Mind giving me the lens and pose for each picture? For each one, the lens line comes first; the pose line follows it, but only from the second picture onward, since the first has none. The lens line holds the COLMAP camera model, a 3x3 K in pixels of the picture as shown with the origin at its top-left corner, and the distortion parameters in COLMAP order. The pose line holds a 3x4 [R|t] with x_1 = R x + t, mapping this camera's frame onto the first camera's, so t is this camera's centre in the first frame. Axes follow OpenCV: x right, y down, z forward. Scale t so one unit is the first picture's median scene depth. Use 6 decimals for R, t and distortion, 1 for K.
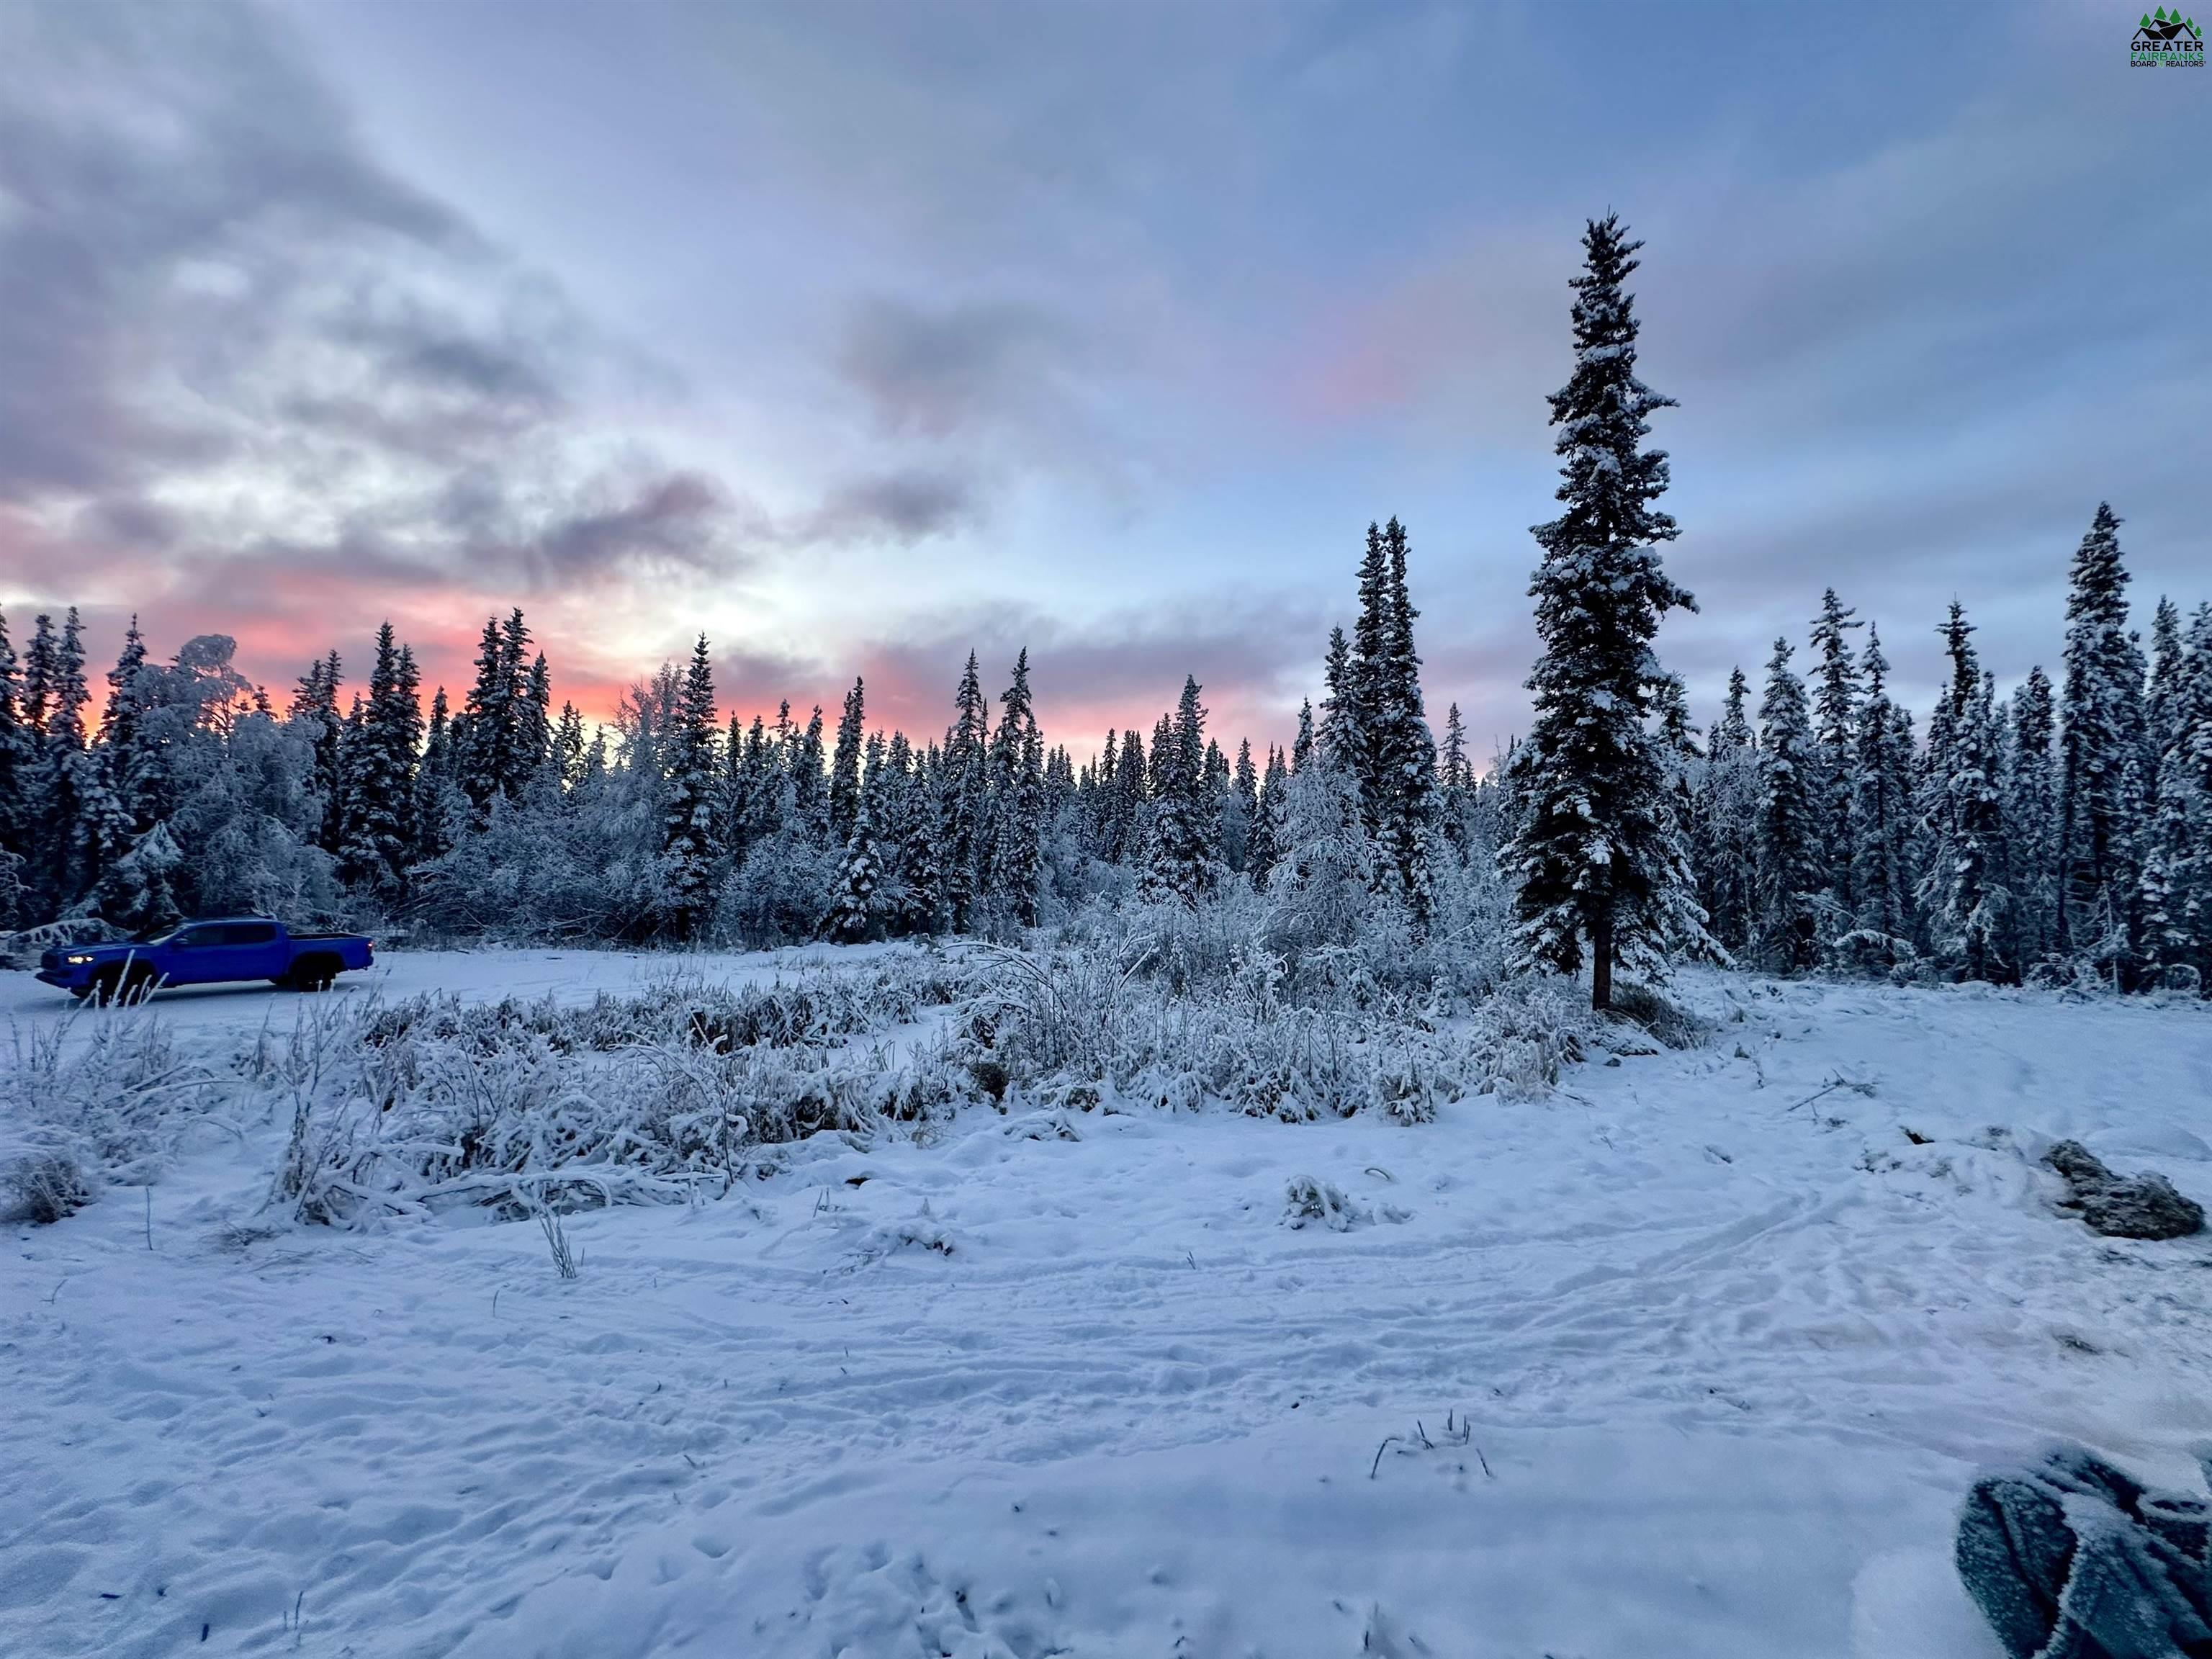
lens RADIAL K [[879.8, 0, 1107.6], [0, 879.8, 830.4], [0, 0, 1]] dist [-0.002087, 0.000696]
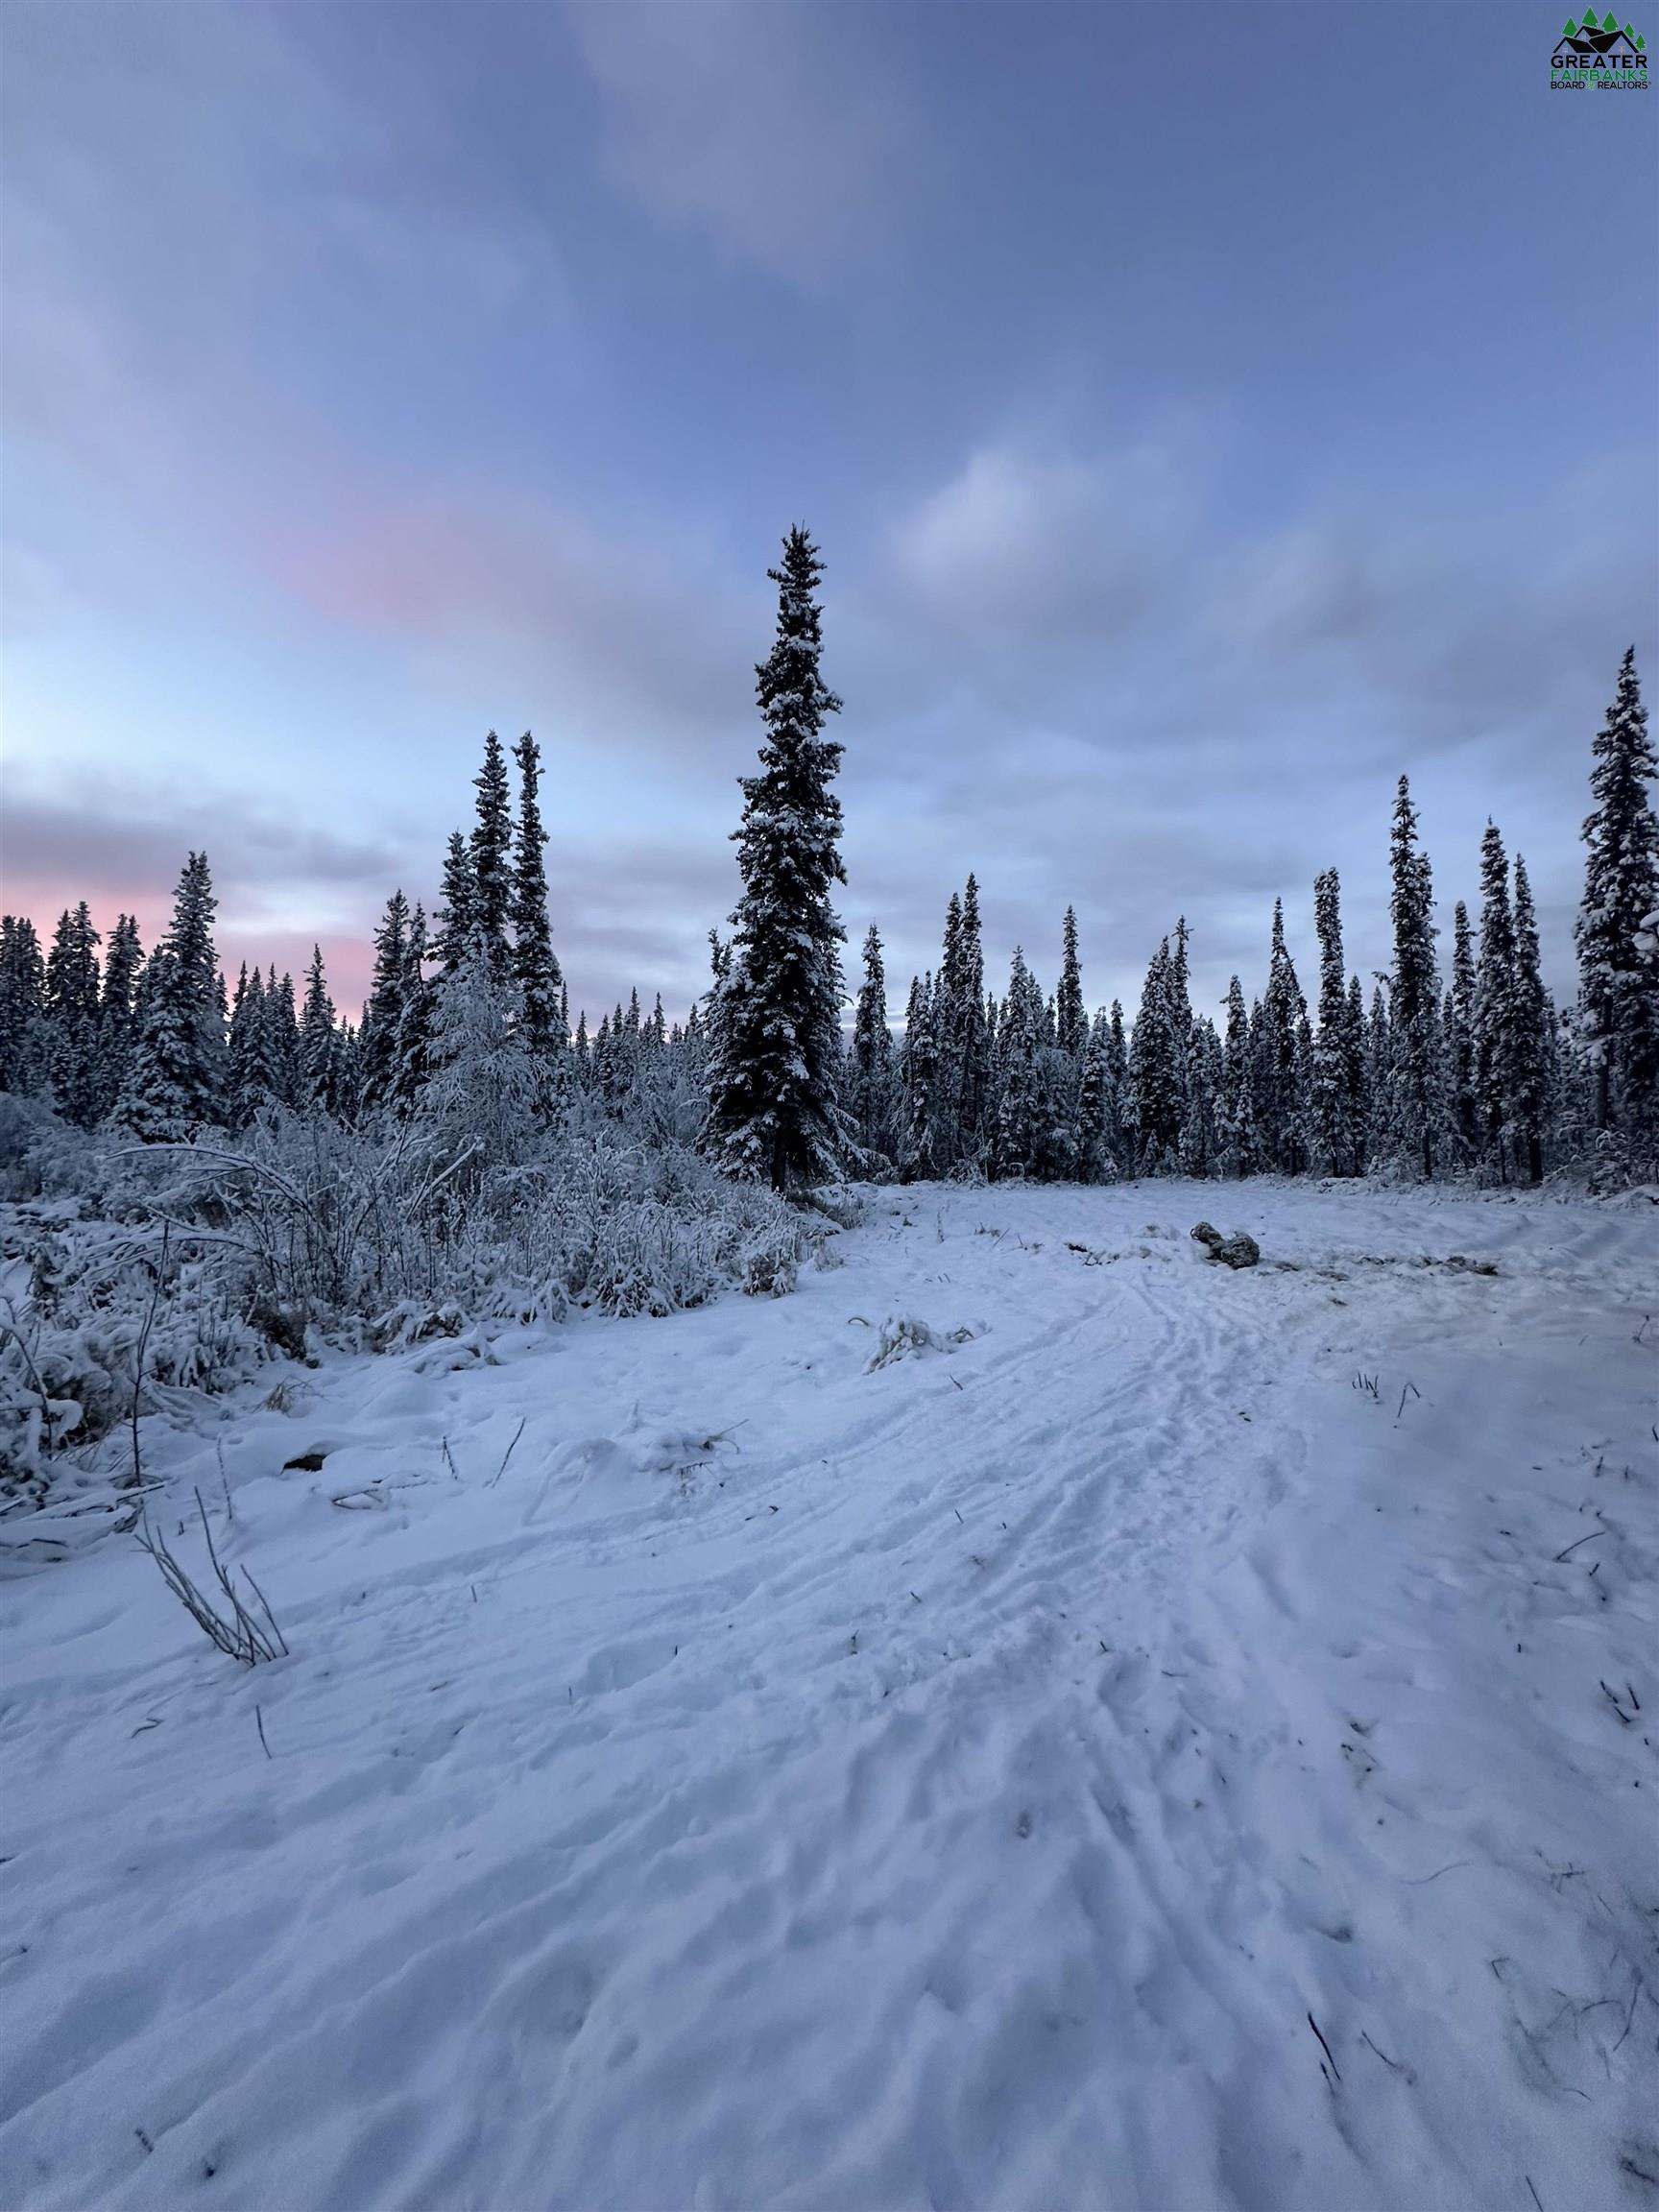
lens RADIAL K [[879.8, 0, 830.0], [0, 879.8, 1110.8], [0, 0, 1]] dist [-0.002087, 0.000696]
pose [[0.689744, 0.020139, 0.723773, -0.230735], [-0.042419, 0.999020, 0.012627, 0.055453], [-0.722810, -0.039411, 0.689922, 0.135034]]
